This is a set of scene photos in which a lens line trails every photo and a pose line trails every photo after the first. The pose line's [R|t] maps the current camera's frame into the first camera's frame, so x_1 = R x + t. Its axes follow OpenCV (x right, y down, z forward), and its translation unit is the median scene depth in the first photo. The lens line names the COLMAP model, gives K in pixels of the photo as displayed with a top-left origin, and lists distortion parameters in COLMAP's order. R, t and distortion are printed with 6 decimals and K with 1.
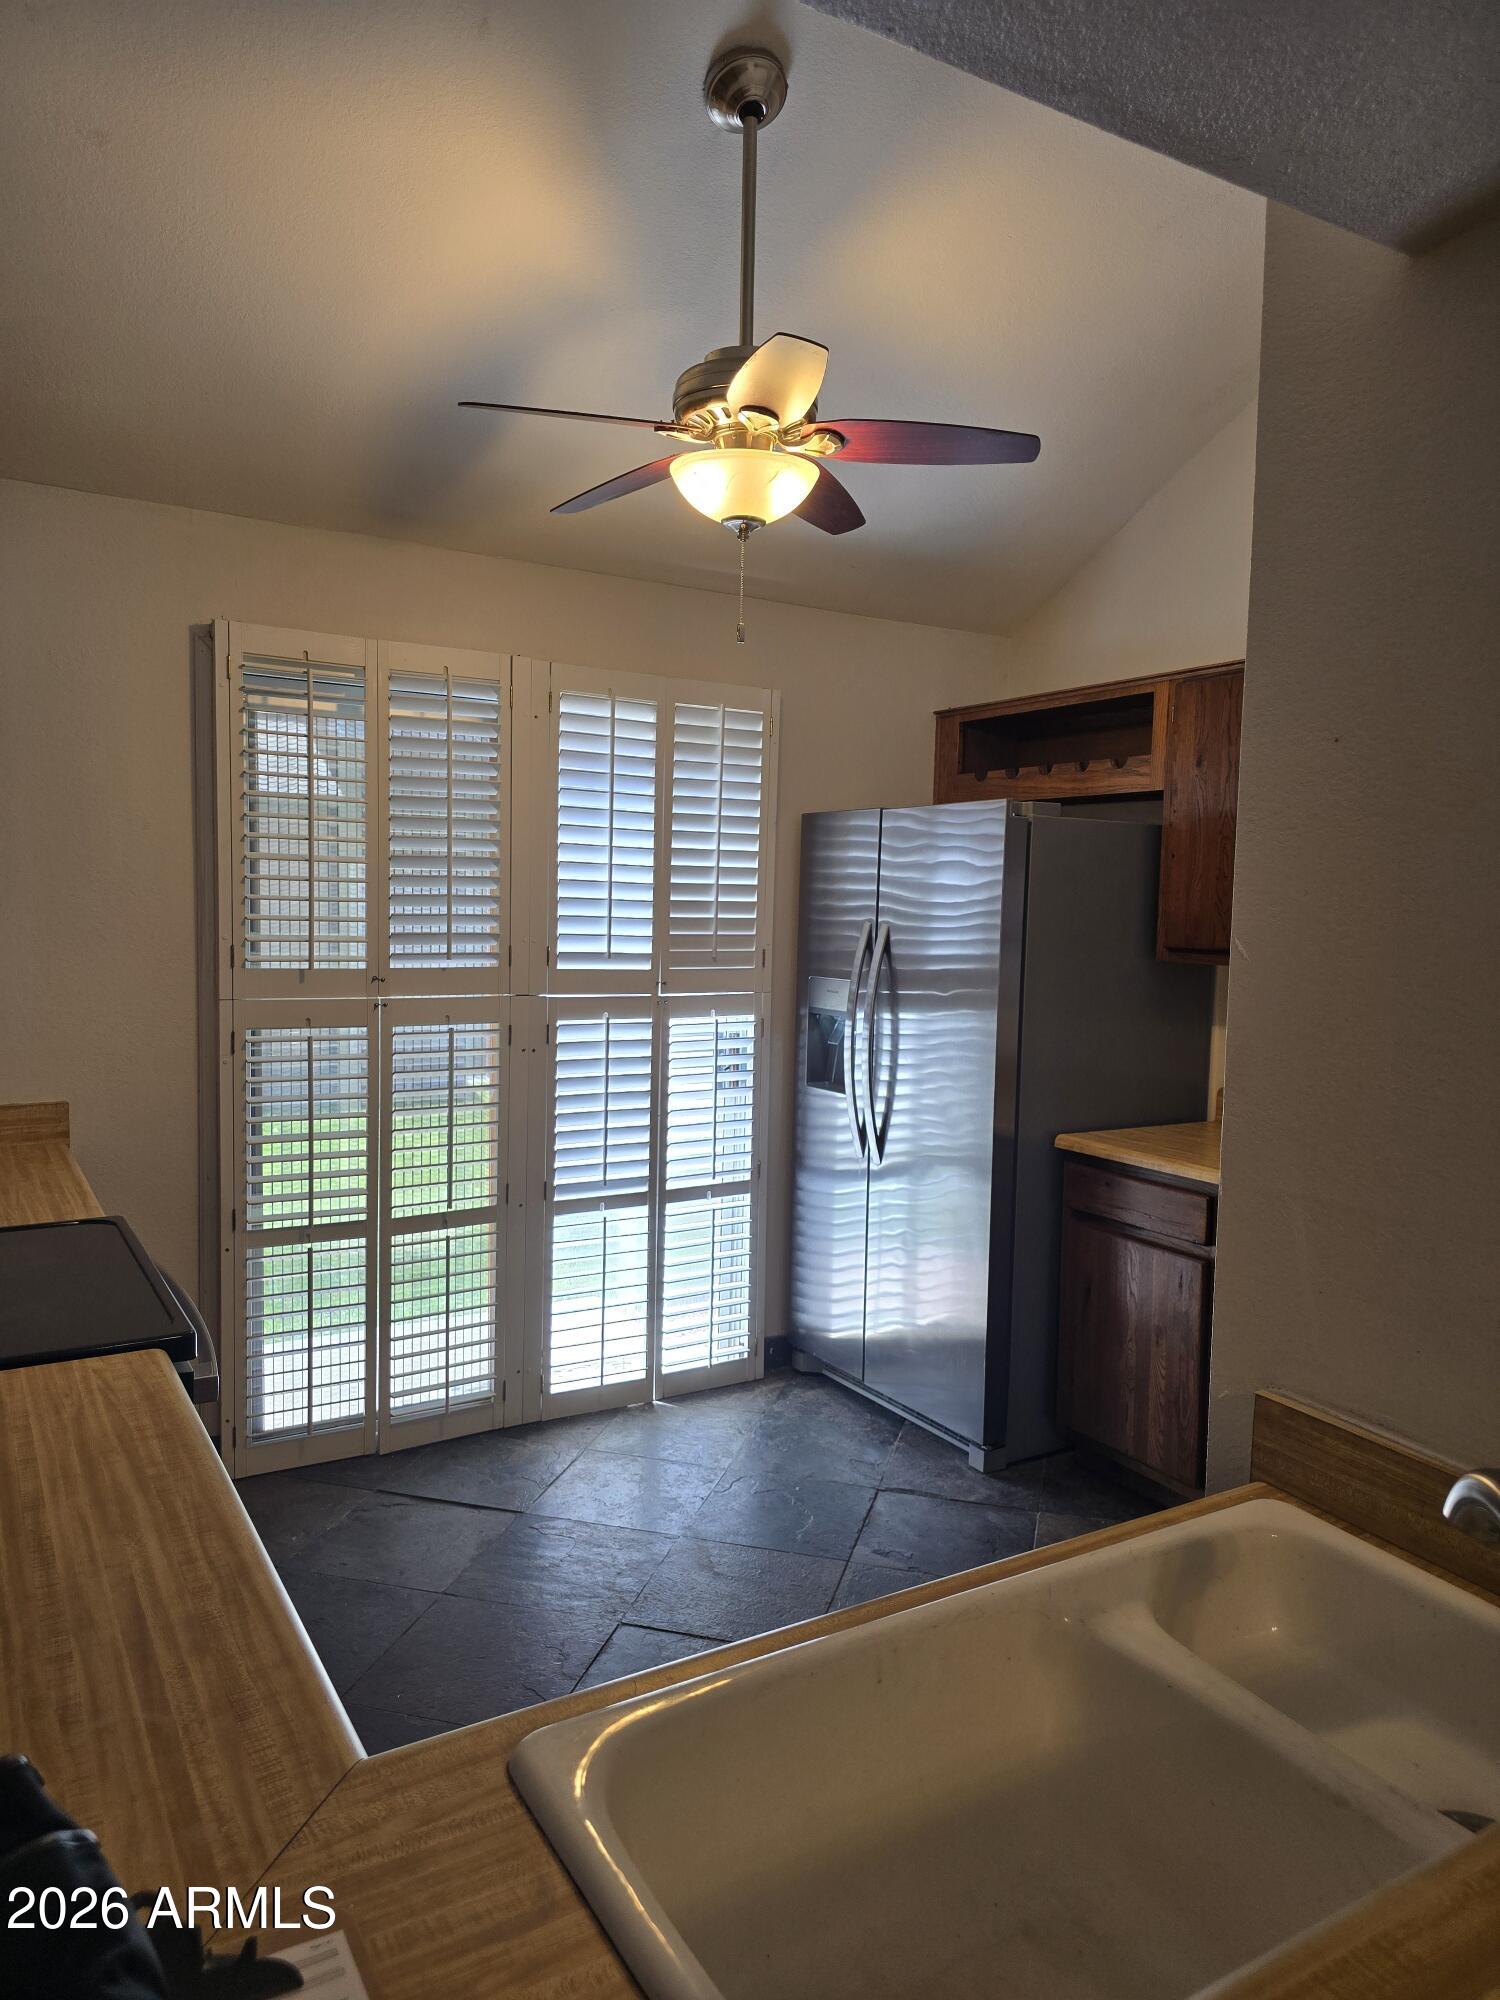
lens RADIAL K [[1316.4, 0, 749.4], [0, 1316.4, 988.6], [0, 0, 1]] dist [-0.004769, -0.011836]
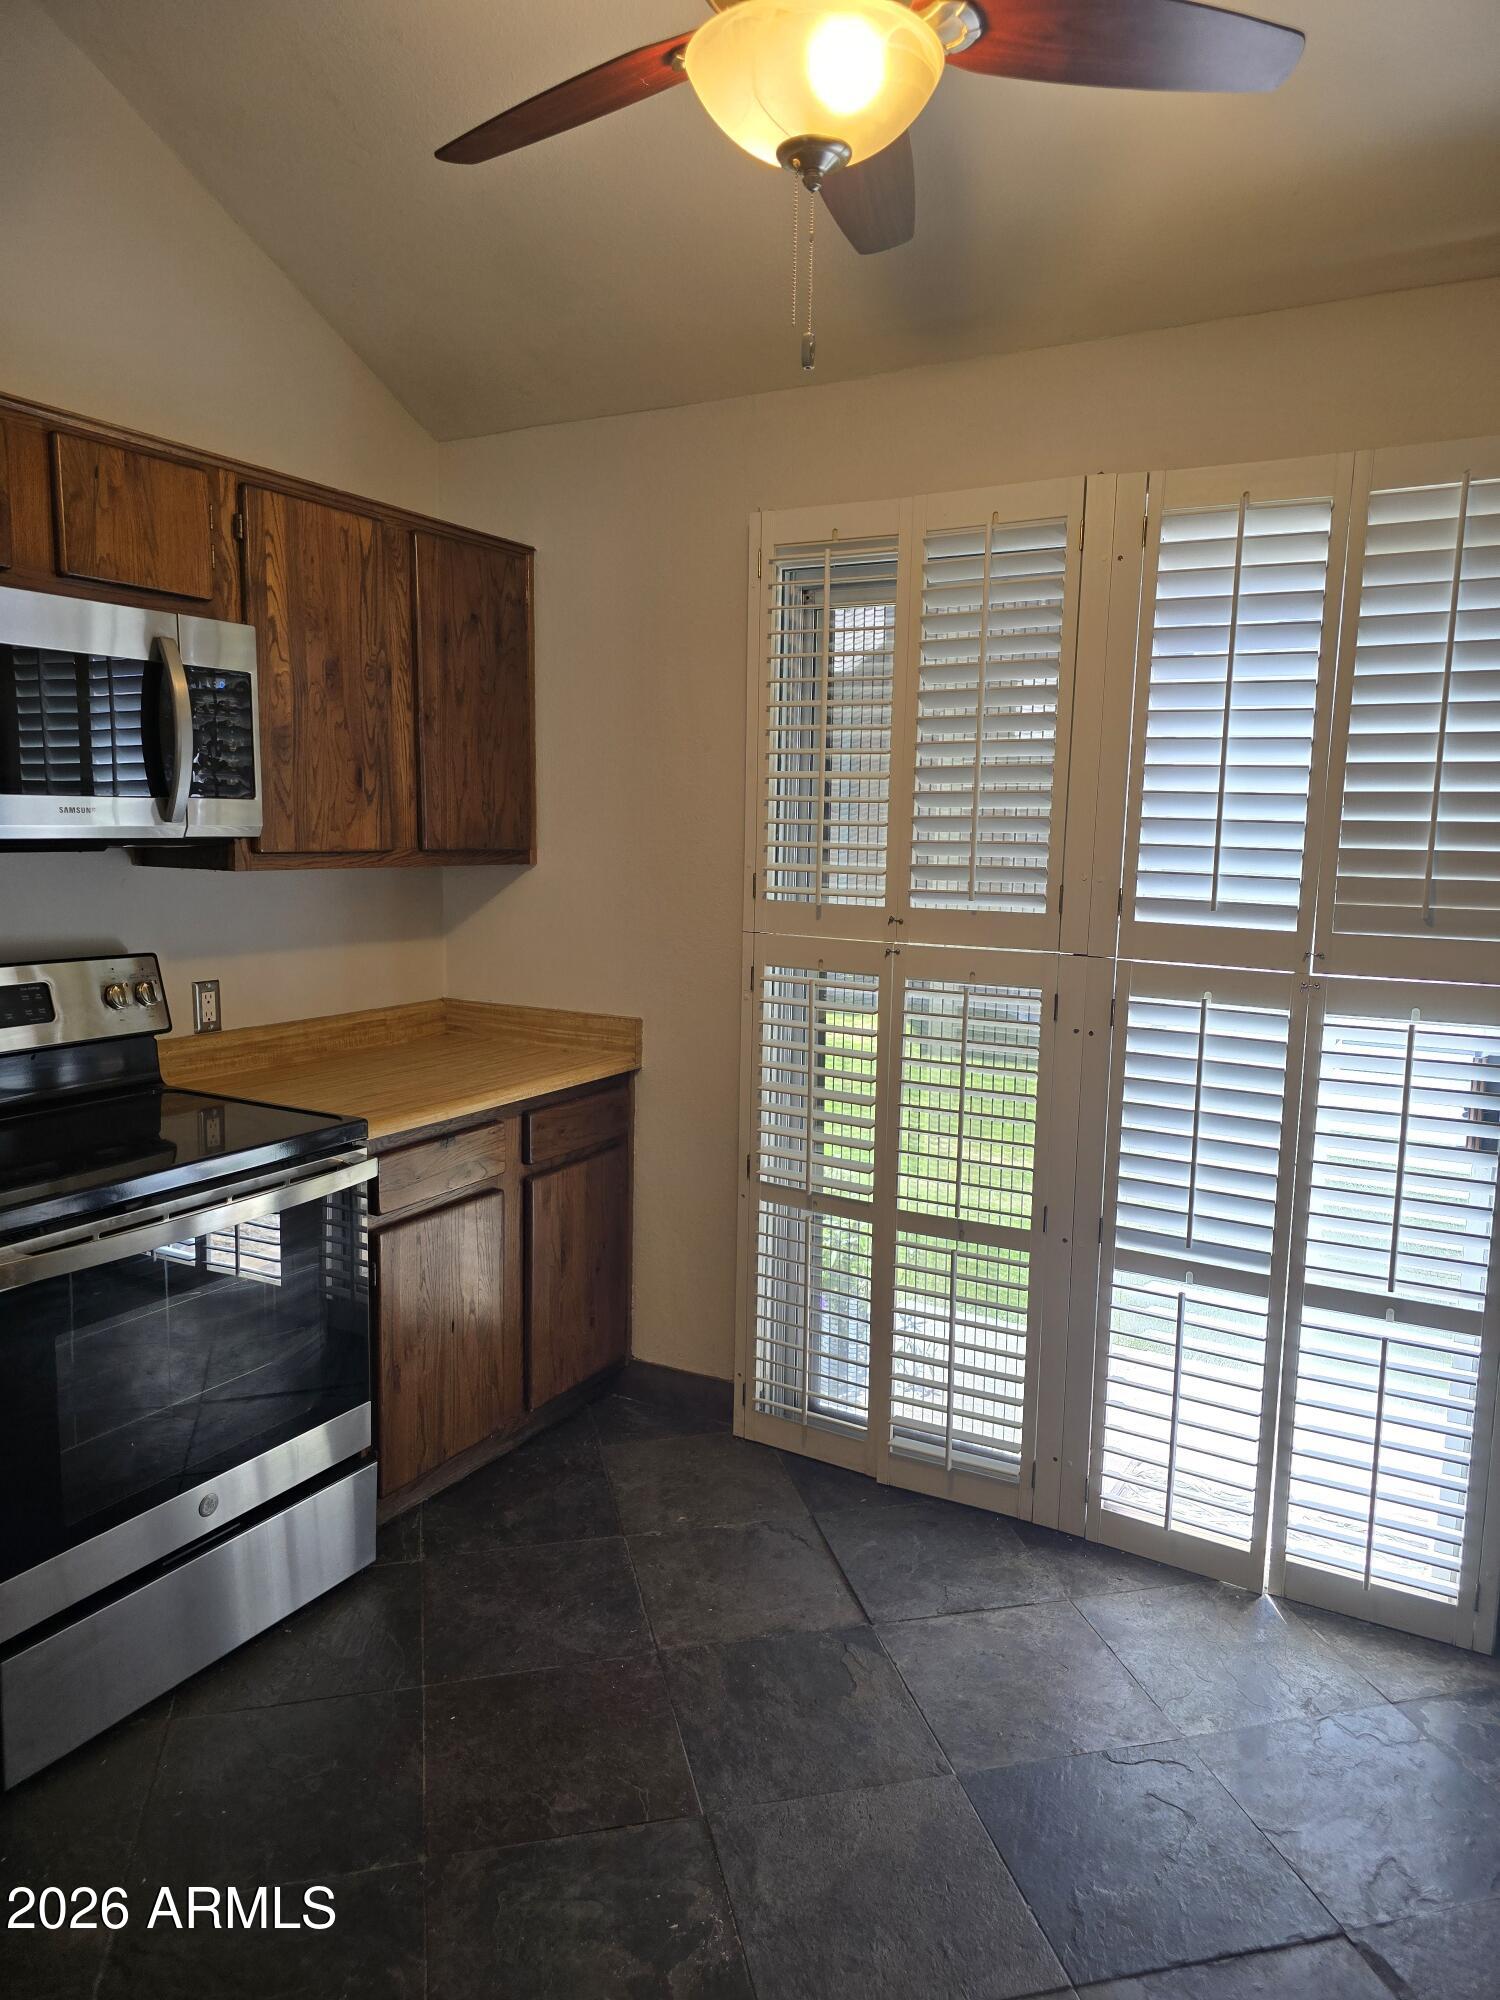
lens RADIAL K [[1316.4, 0, 746.5], [0, 1316.4, 1016.7], [0, 0, 1]] dist [-0.004769, -0.011836]
pose [[0.464278, 0.106801, -0.879227, 0.369132], [-0.072481, 0.993955, 0.082463, -0.007427], [0.882719, 0.025441, 0.469212, 0.483130]]
